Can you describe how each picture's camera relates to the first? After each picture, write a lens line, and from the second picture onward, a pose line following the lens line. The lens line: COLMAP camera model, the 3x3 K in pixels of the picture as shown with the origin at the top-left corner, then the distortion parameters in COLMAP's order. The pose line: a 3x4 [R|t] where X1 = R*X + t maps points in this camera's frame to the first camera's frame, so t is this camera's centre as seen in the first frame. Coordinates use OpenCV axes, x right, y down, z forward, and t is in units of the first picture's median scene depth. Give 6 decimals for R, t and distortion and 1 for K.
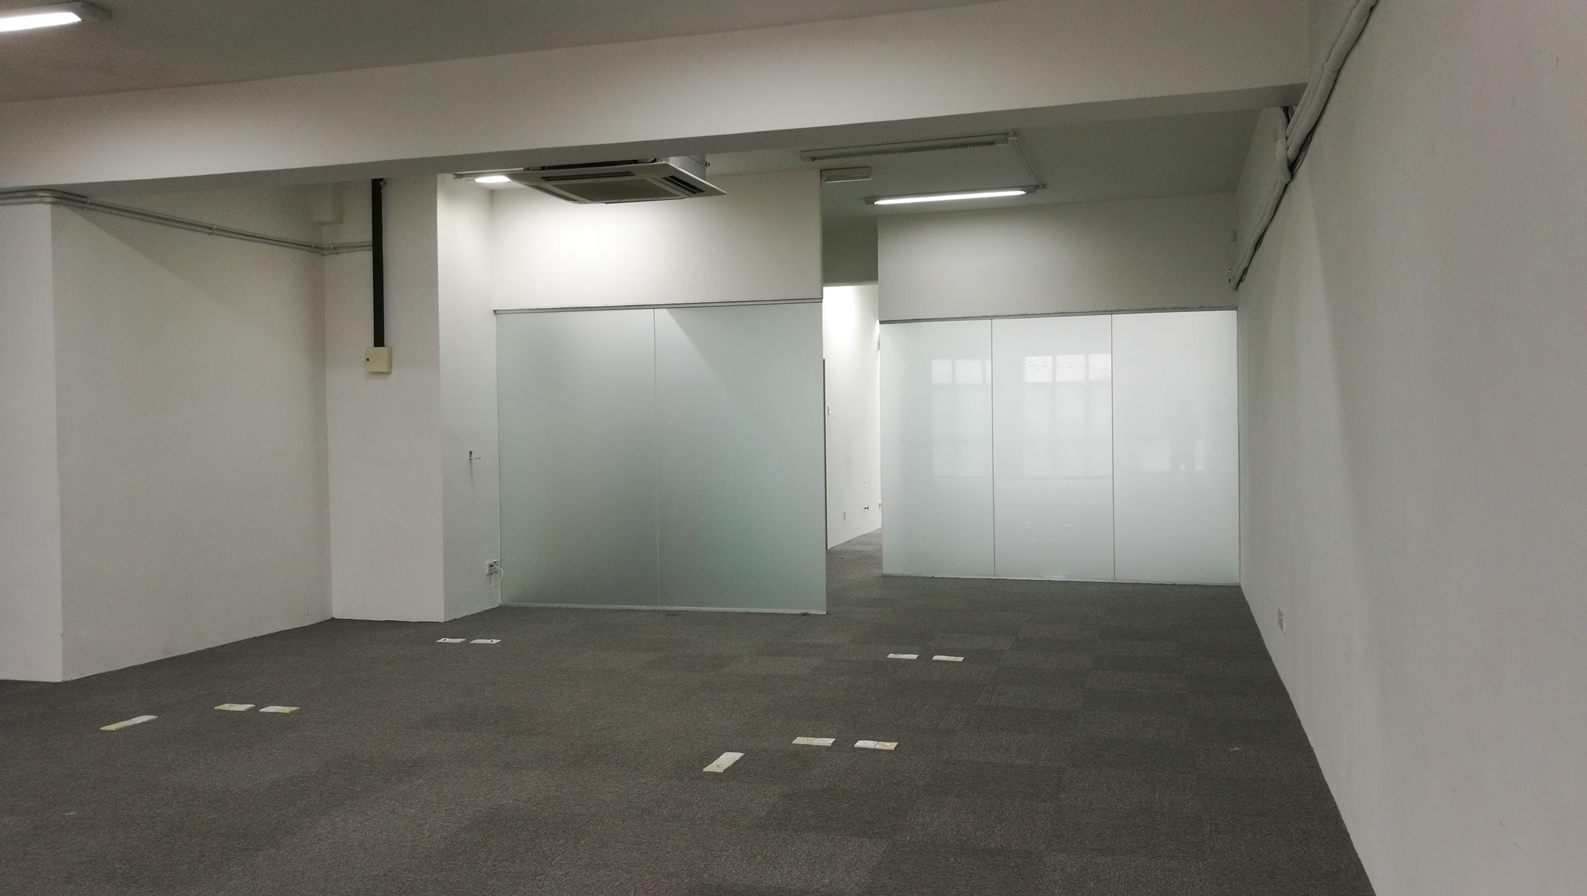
lens RADIAL K [[1279.3, 0, 793.5], [0, 1279.3, 448.0], [0, 0, 1]] dist [0.166353, -0.238353]
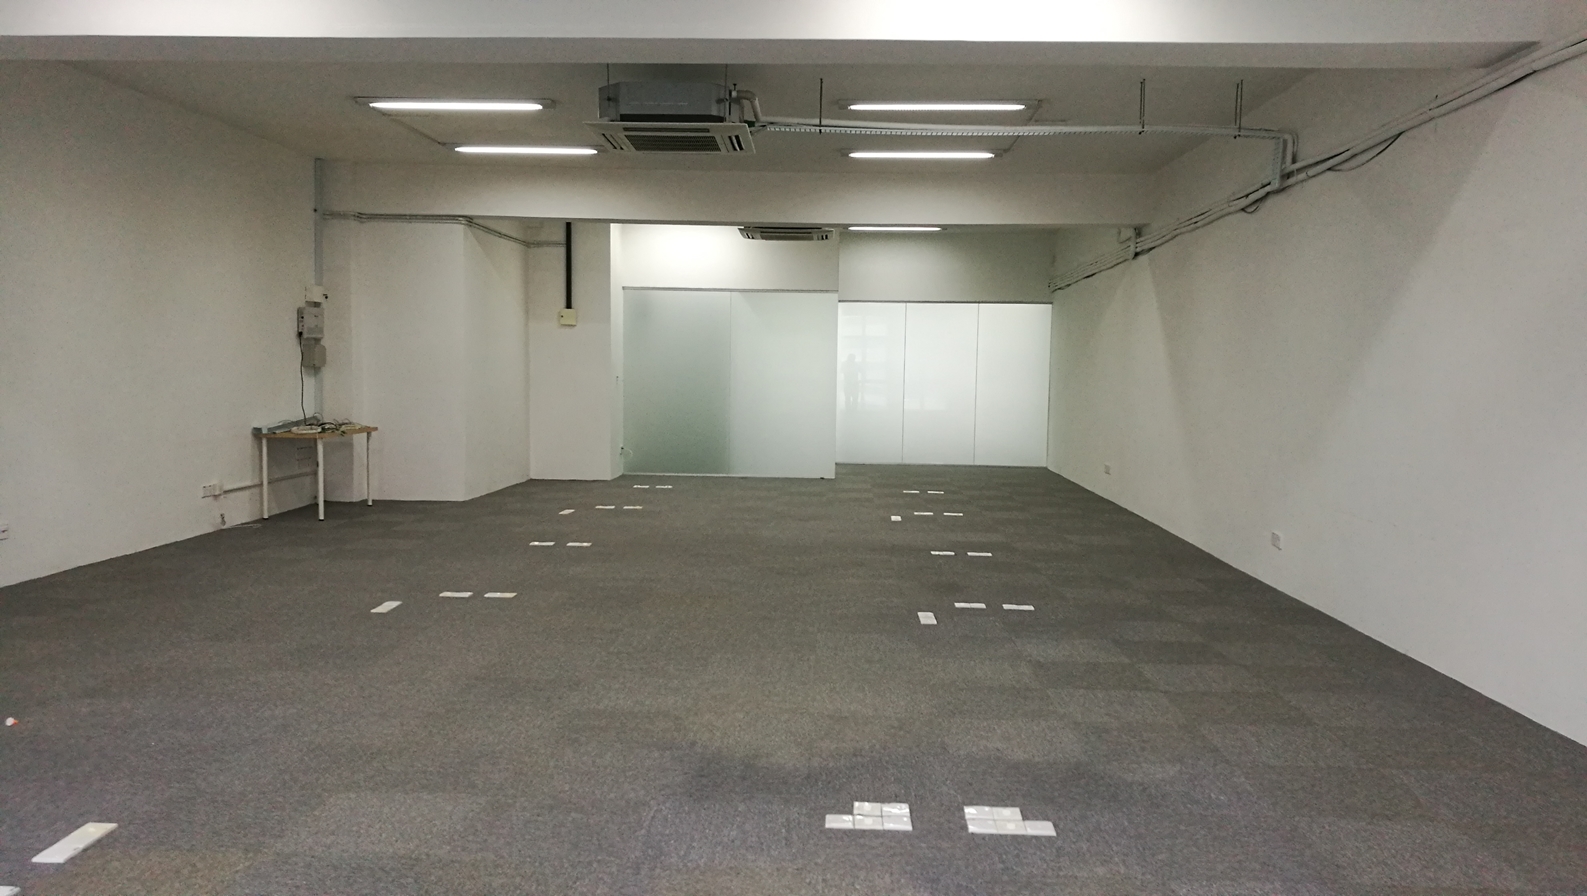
lens RADIAL K [[1279.3, 0, 793.5], [0, 1279.3, 448.0], [0, 0, 1]] dist [0.166353, -0.238353]
pose [[0.965947, 0.013547, 0.258387, -0.453937], [-0.025912, 0.998673, 0.044506, 0.015663], [-0.257441, -0.049686, 0.965016, -0.597145]]
